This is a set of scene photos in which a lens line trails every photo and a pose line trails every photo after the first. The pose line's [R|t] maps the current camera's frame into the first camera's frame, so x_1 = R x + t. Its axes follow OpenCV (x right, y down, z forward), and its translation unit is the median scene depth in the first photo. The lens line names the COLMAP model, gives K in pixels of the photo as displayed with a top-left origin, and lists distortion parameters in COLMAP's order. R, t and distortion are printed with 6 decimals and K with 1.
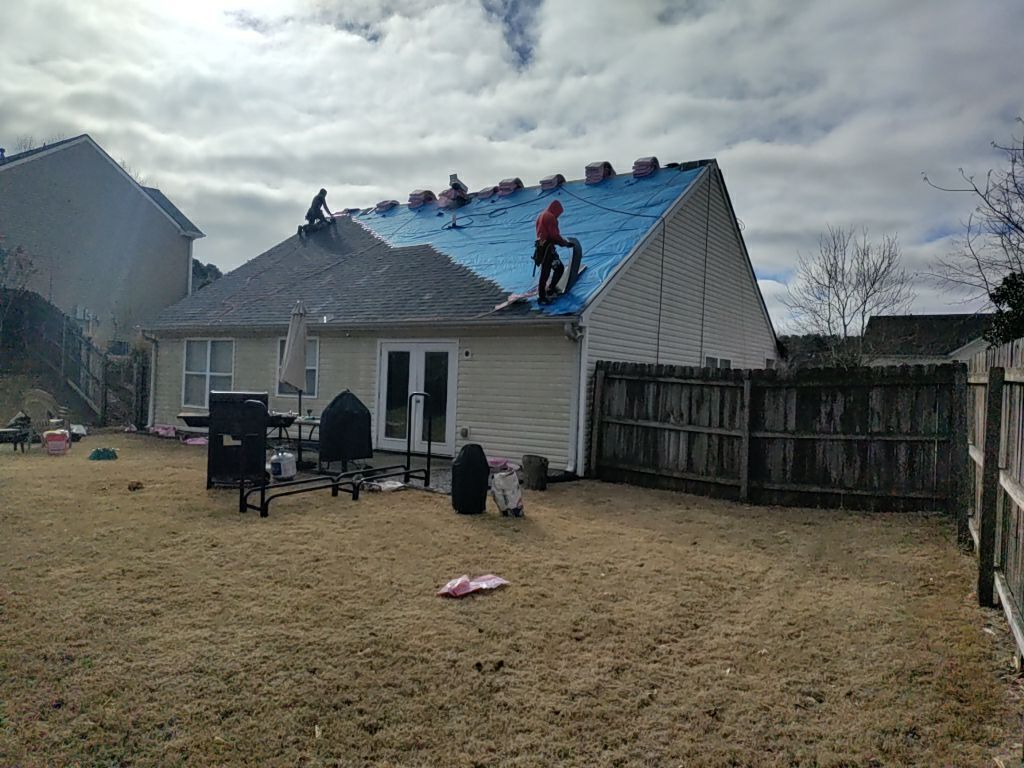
lens RADIAL K [[743.3, 0, 517.0], [0, 743.3, 385.9], [0, 0, 1]] dist [0.075404, -0.063922]
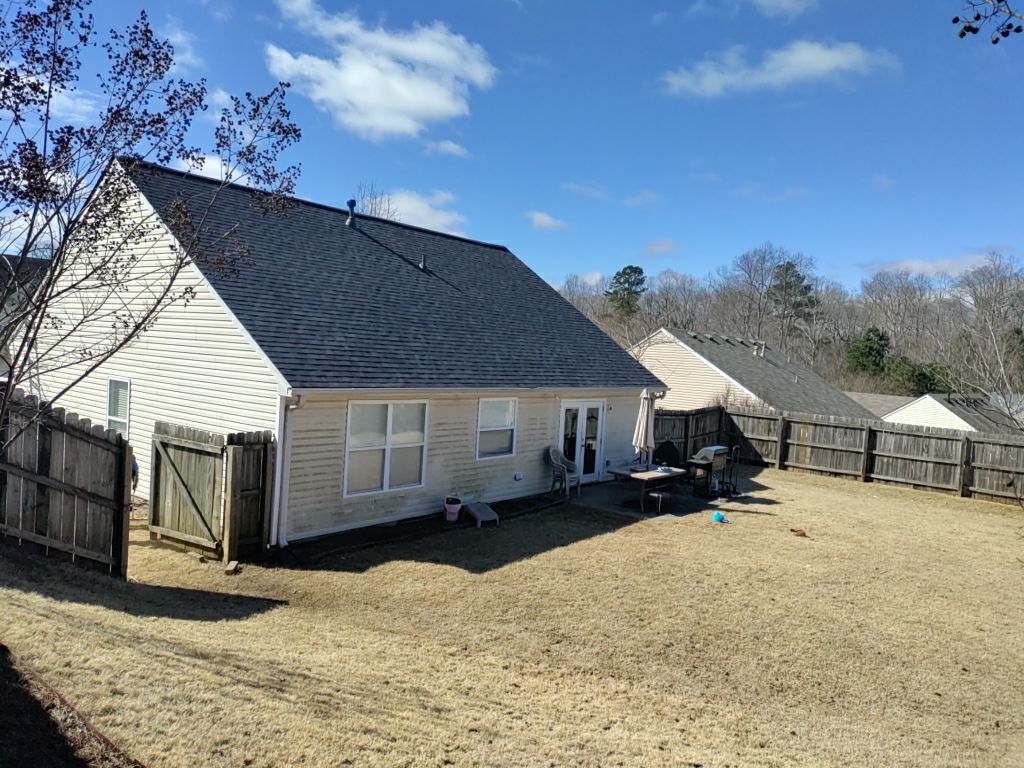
lens RADIAL K [[744.6, 0, 512.0], [0, 744.6, 384.0], [0, 0, 1]] dist [0.120851, -0.207564]
pose [[0.092233, -0.074700, 0.992932, -3.766706], [-0.057047, 0.995148, 0.080166, -0.486993], [-0.994102, -0.064037, 0.087524, 2.637358]]
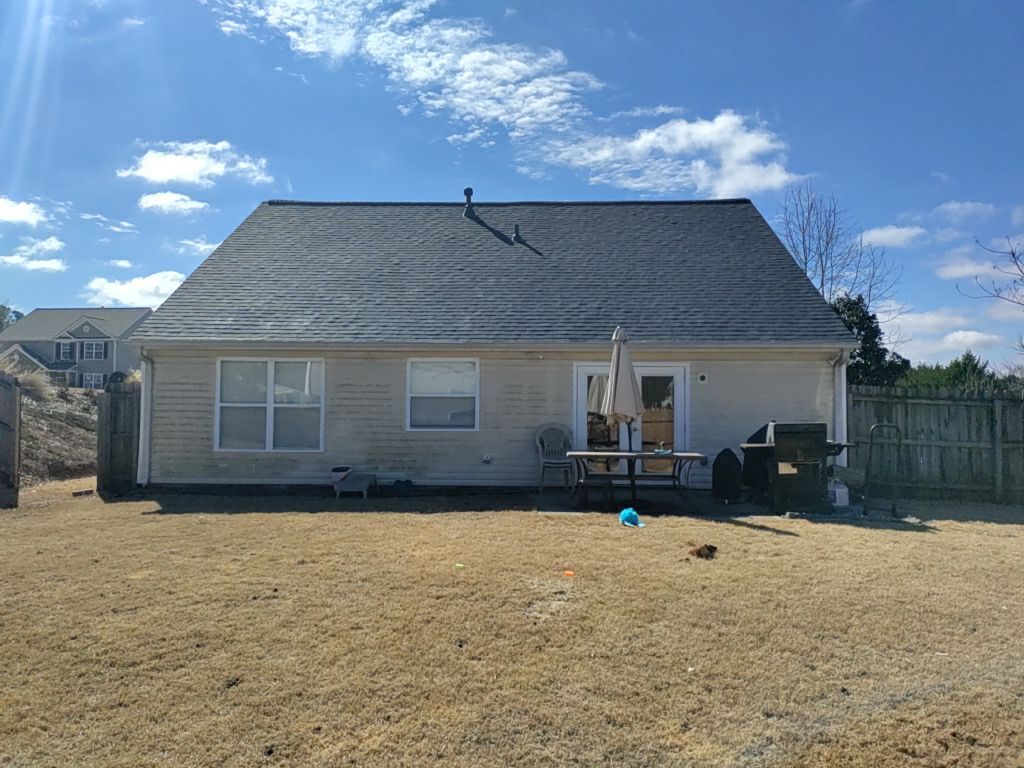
lens RADIAL K [[749.4, 0, 515.6], [0, 749.4, 381.1], [0, 0, 1]] dist [0.004316, 0.026115]
pose [[0.860577, -0.010185, 0.509219, -1.892803], [0.024588, 0.999465, -0.021563, -0.060326], [-0.508727, 0.031077, 0.860367, 0.723793]]
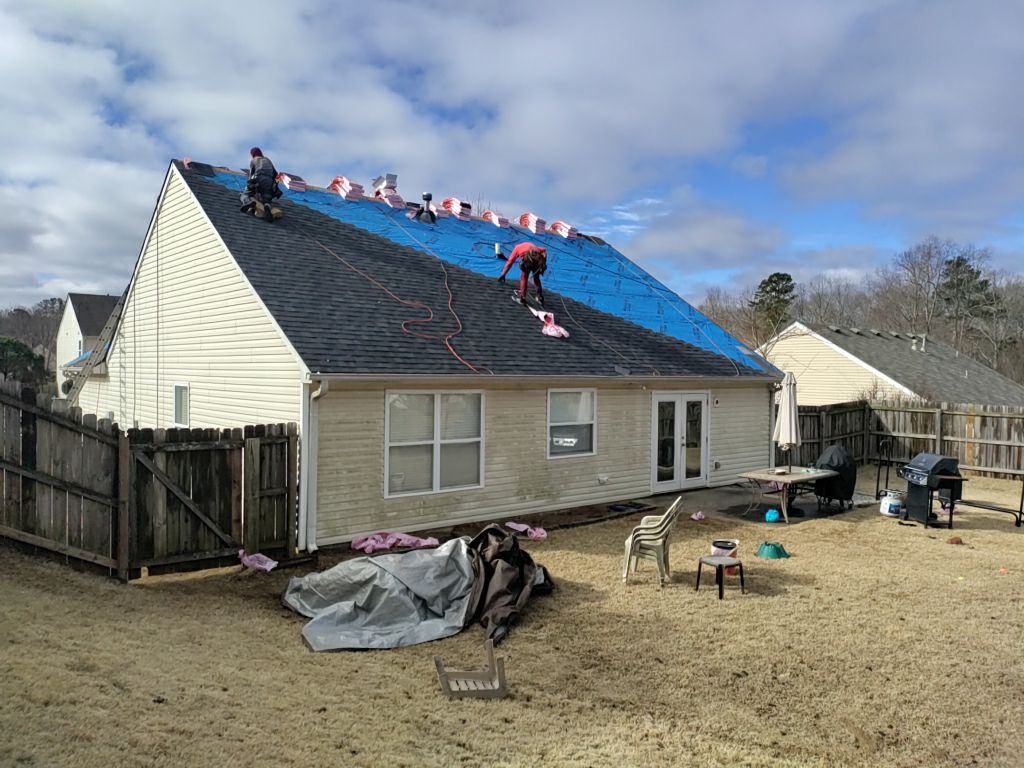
lens RADIAL K [[745.2, 0, 512.0], [0, 745.2, 384.0], [0, 0, 1]] dist [0.046851, -0.053254]
pose [[0.282166, -0.049556, 0.958085, -3.394612], [-0.002295, 0.998627, 0.052329, -0.343505], [-0.959363, -0.016964, 0.281665, 2.416174]]
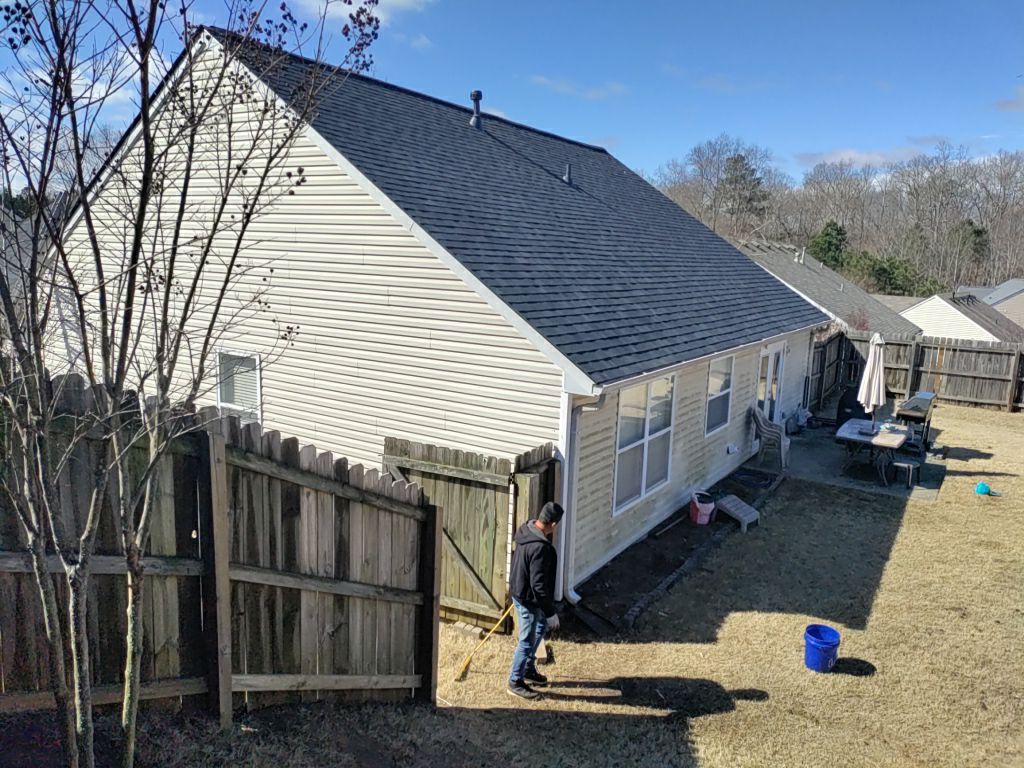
lens RADIAL K [[747.8, 0, 514.3], [0, 747.8, 381.6], [0, 0, 1]] dist [0.093771, -0.127416]
pose [[-0.012901, -0.203992, 0.978888, -3.124595], [-0.036613, 0.978409, 0.203409, -0.560730], [-0.999246, -0.033216, -0.020091, 3.623852]]
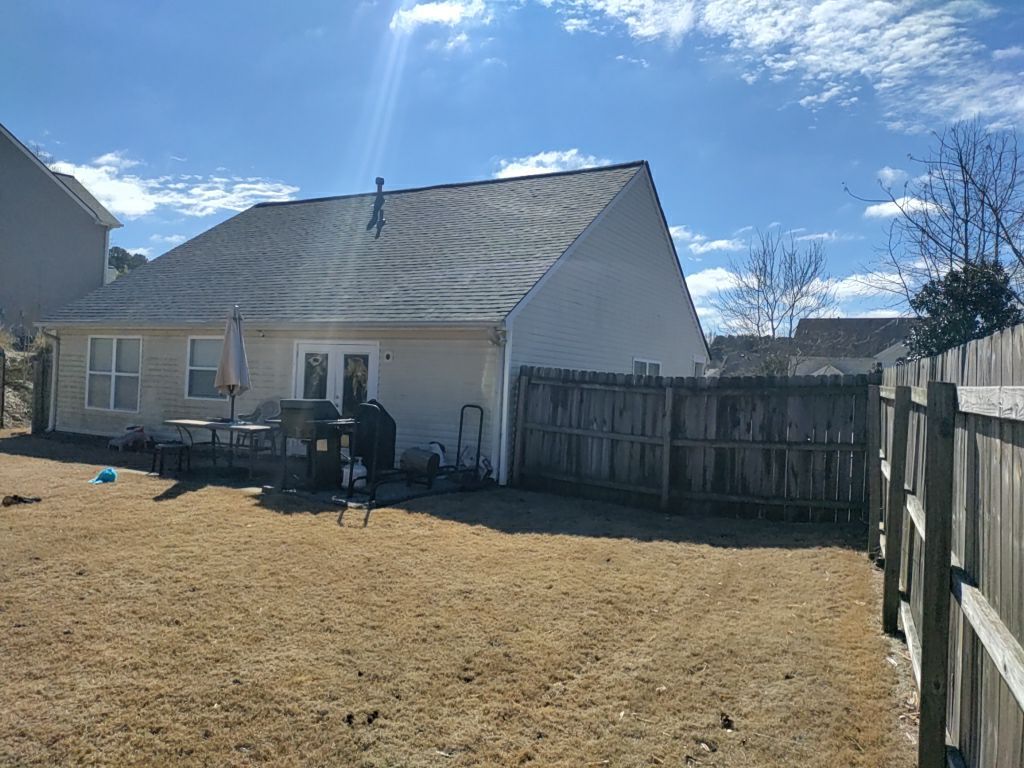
lens RADIAL K [[743.3, 0, 517.0], [0, 743.3, 385.9], [0, 0, 1]] dist [0.075404, -0.063922]
pose [[0.997219, 0.005345, 0.074334, 0.068630], [-0.005678, 0.999975, 0.004272, -0.026354], [-0.074309, -0.004682, 0.997224, 0.072153]]
